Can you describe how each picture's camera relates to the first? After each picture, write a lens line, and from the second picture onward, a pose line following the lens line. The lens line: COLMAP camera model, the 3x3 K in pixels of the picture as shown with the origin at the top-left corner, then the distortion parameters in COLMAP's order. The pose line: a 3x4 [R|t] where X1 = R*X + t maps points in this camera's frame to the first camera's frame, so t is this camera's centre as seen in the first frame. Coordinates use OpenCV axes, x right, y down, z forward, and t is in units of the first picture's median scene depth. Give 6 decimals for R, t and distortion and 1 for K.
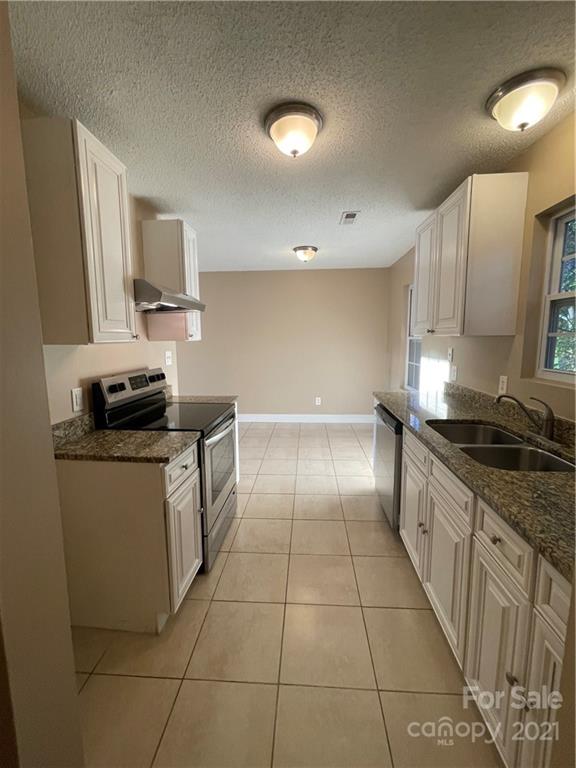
lens RADIAL K [[319.3, 0, 285.0], [0, 319.3, 377.4], [0, 0, 1]] dist [0.002394, 0.001732]
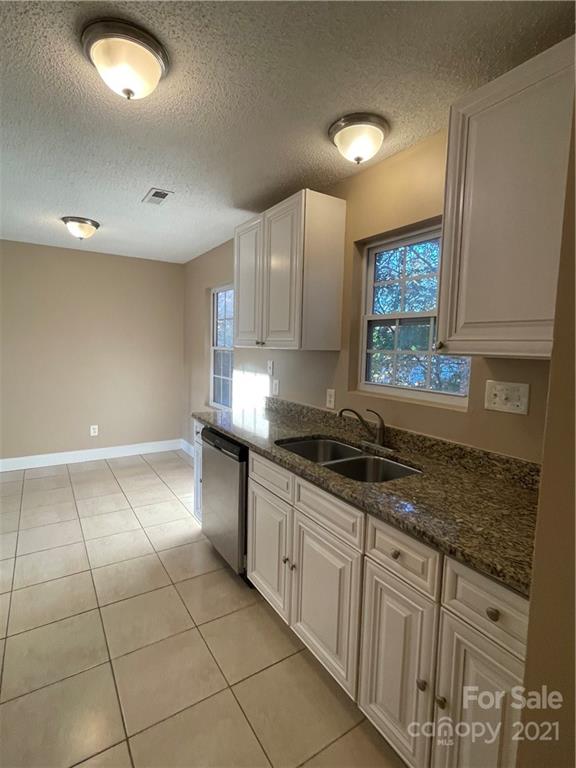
lens RADIAL K [[381.3, 0, 283.2], [0, 381.3, 377.9], [0, 0, 1]] dist [-0.004580, 0.002109]
pose [[0.805914, -0.020451, 0.591679, -0.175627], [0.042202, 0.998845, -0.022958, -0.020902], [-0.590526, 0.043472, 0.805847, 0.107690]]
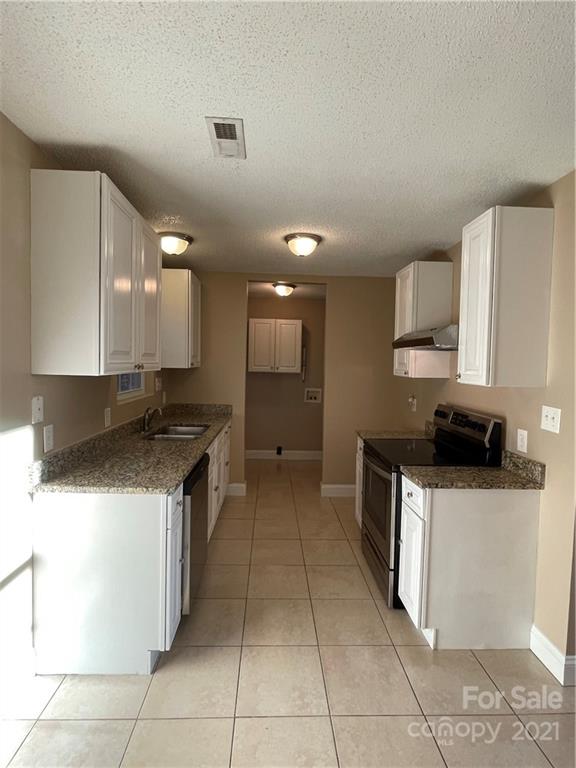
lens RADIAL K [[381.3, 0, 285.8], [0, 381.3, 382.6], [0, 0, 1]] dist [-0.004580, 0.002109]
pose [[-0.994315, -0.003779, -0.106412, 0.254431], [-0.022606, 0.984081, 0.176279, -0.353433], [0.104052, 0.177682, -0.978572, 2.456371]]
